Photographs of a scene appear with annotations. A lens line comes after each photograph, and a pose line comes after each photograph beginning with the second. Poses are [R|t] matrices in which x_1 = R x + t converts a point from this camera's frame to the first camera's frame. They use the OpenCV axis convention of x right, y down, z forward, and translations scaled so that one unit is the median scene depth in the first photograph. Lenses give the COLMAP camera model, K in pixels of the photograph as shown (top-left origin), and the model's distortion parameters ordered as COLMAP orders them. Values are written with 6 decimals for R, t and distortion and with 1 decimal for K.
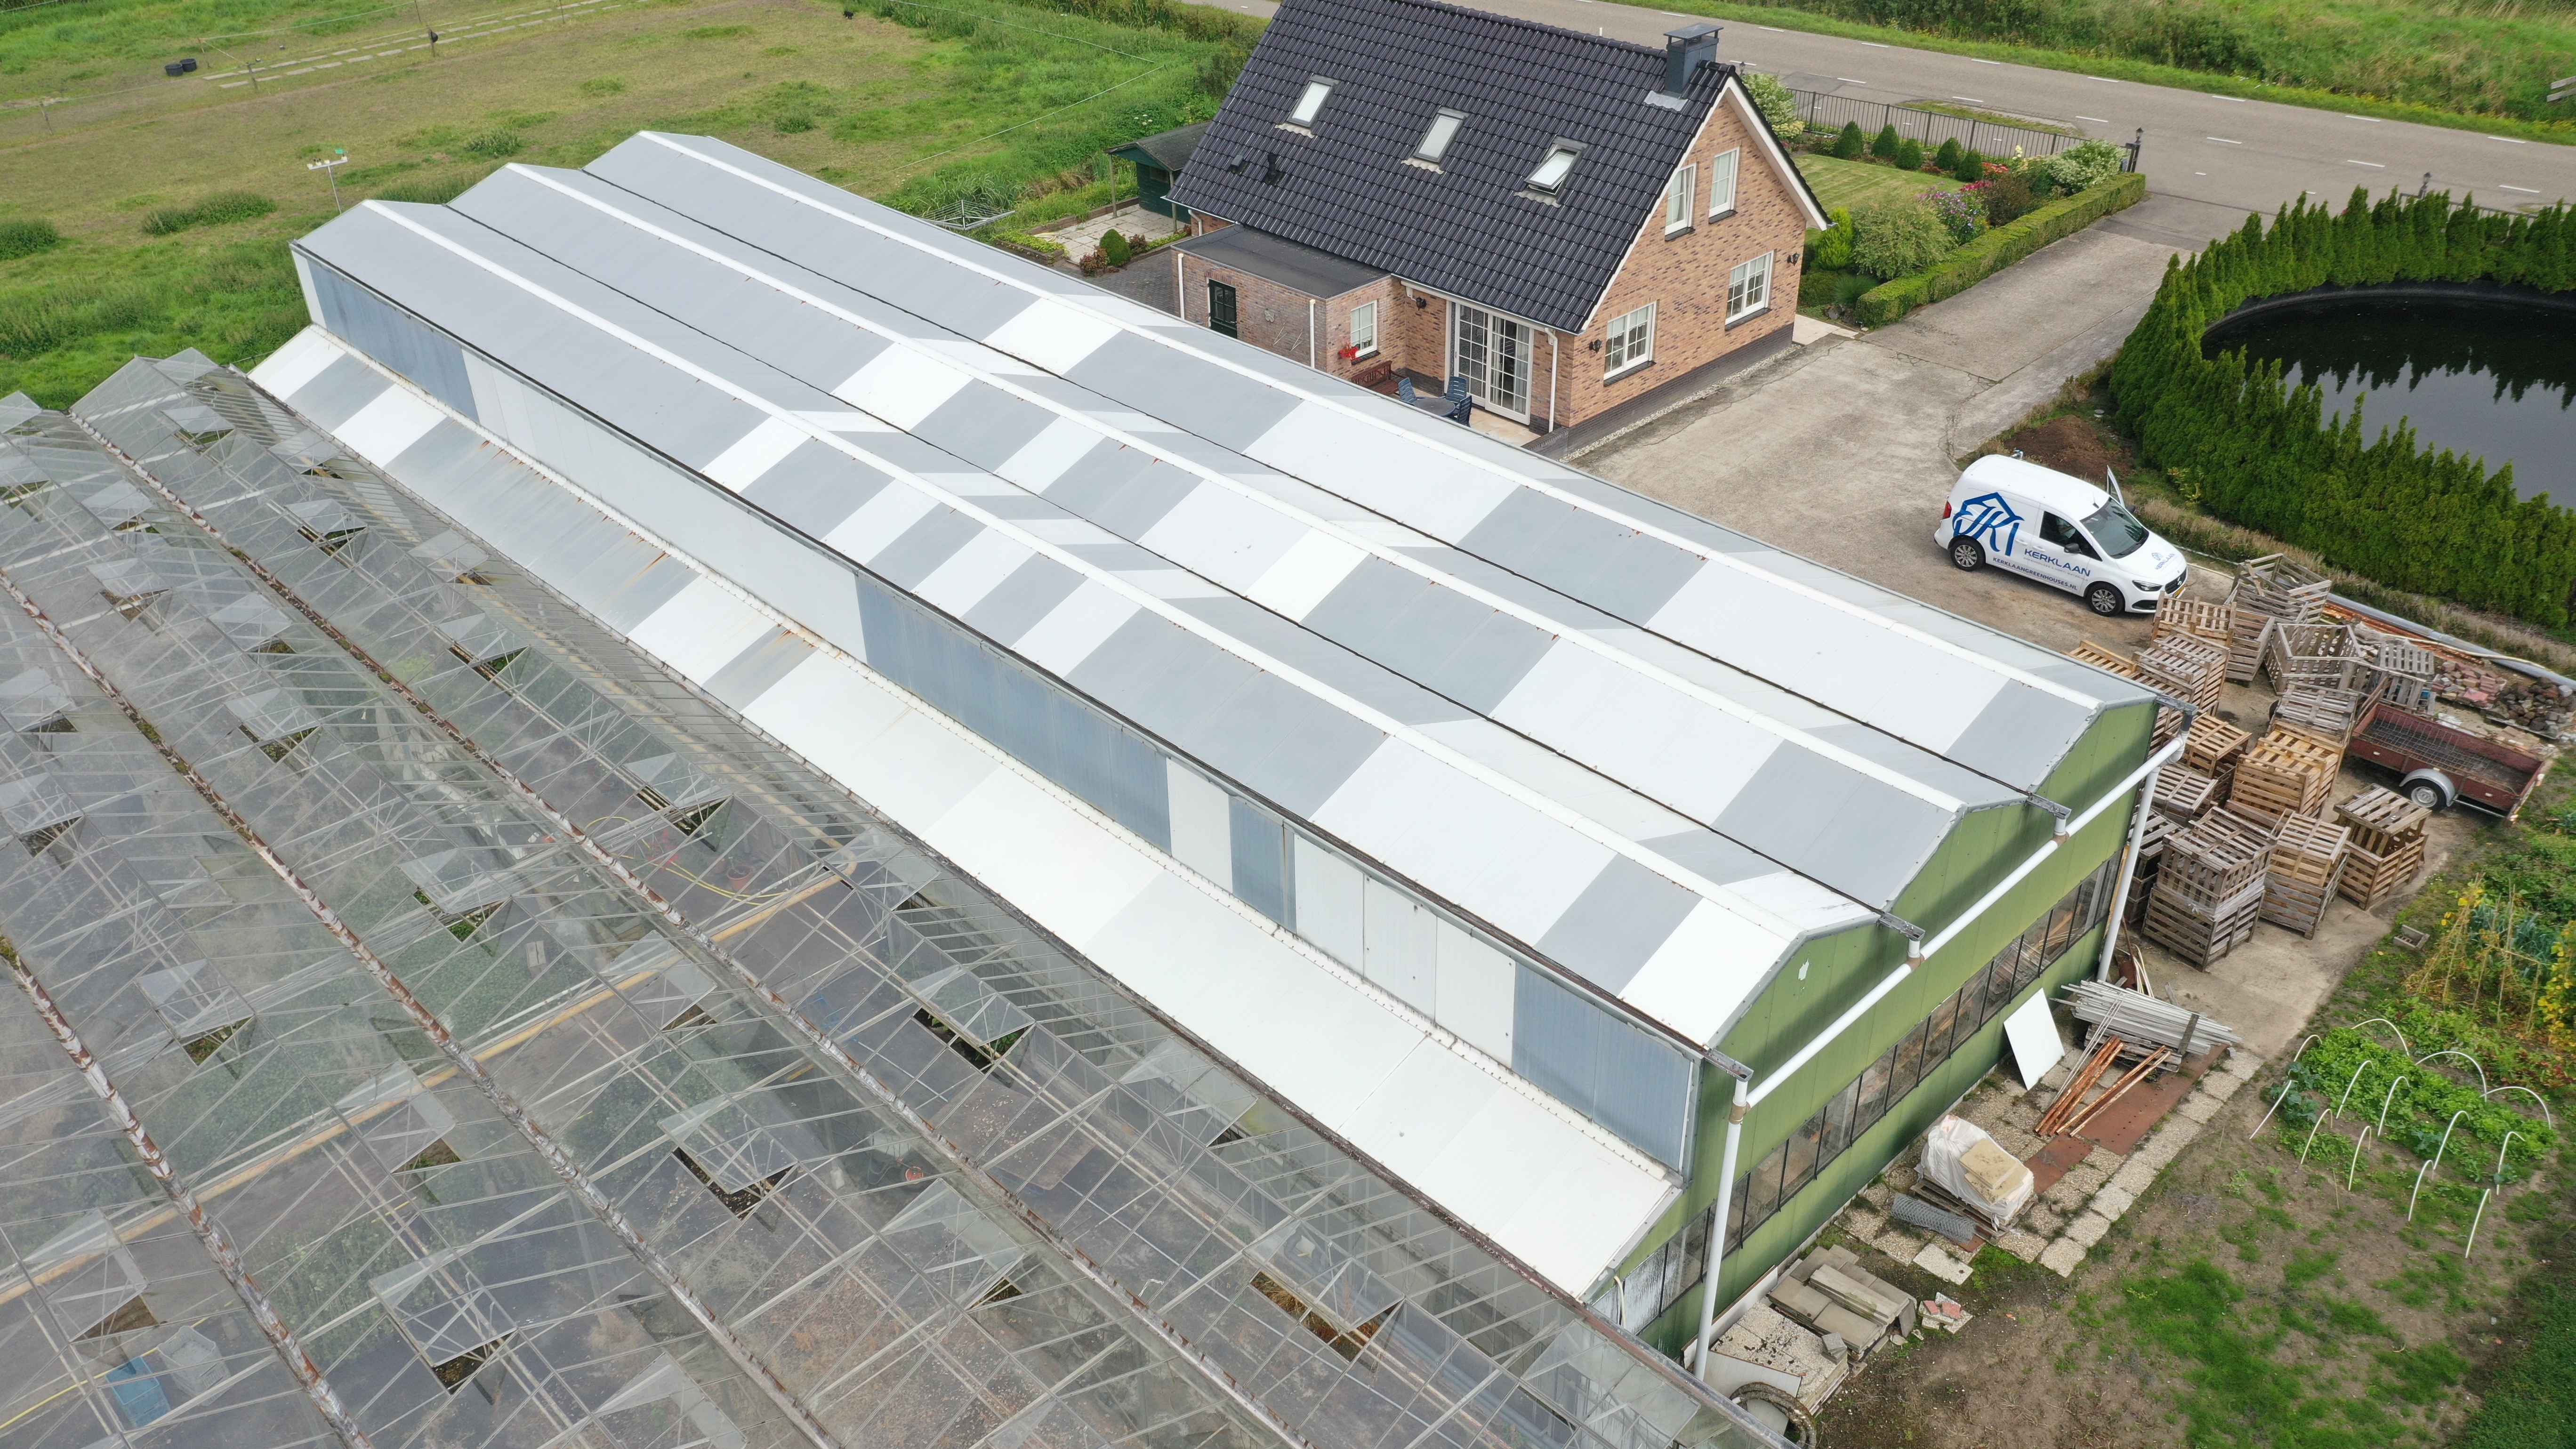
lens RADIAL K [[2045.8, 0, 1290.6], [0, 2045.8, 743.2], [0, 0, 1]] dist [0.004753, 0.000340]
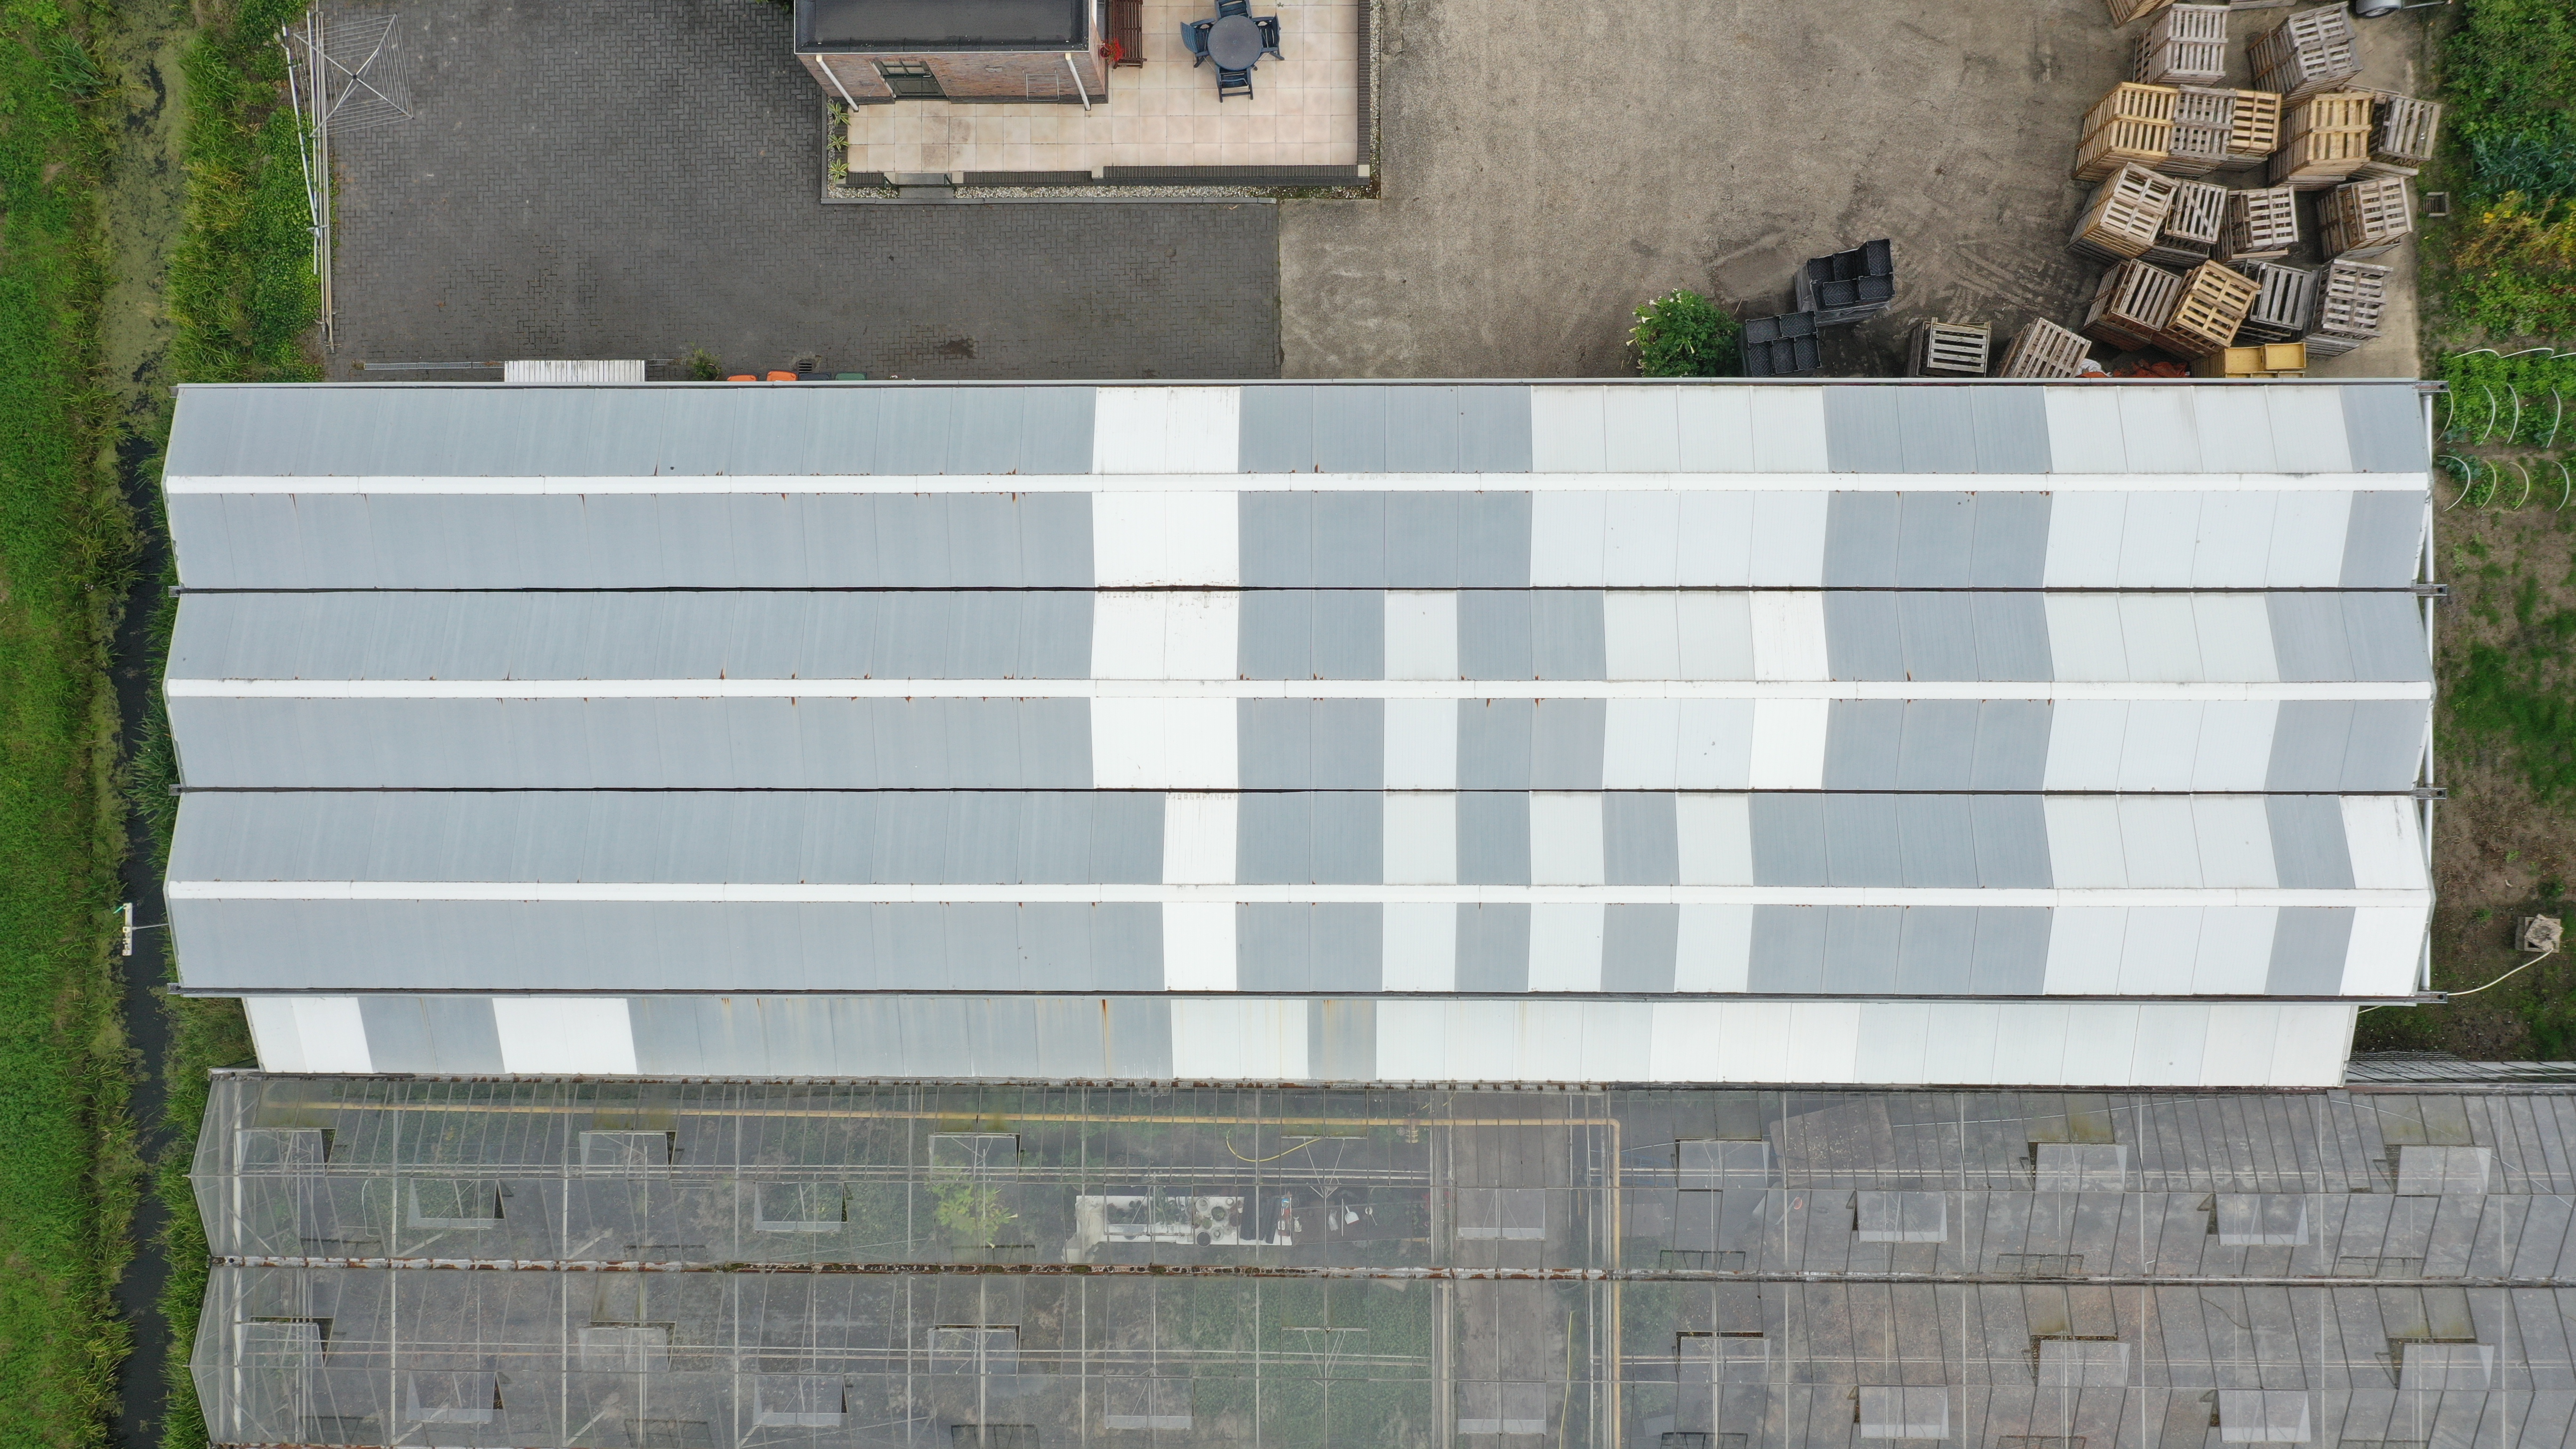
lens RADIAL K [[2045.8, 0, 1290.6], [0, 2045.8, 743.2], [0, 0, 1]] dist [0.004753, 0.000340]
pose [[0.701503, -0.712662, 0.002736, -0.162572], [0.396902, 0.393870, 0.829057, -0.971407], [-0.591914, -0.580500, 0.559158, 0.468936]]
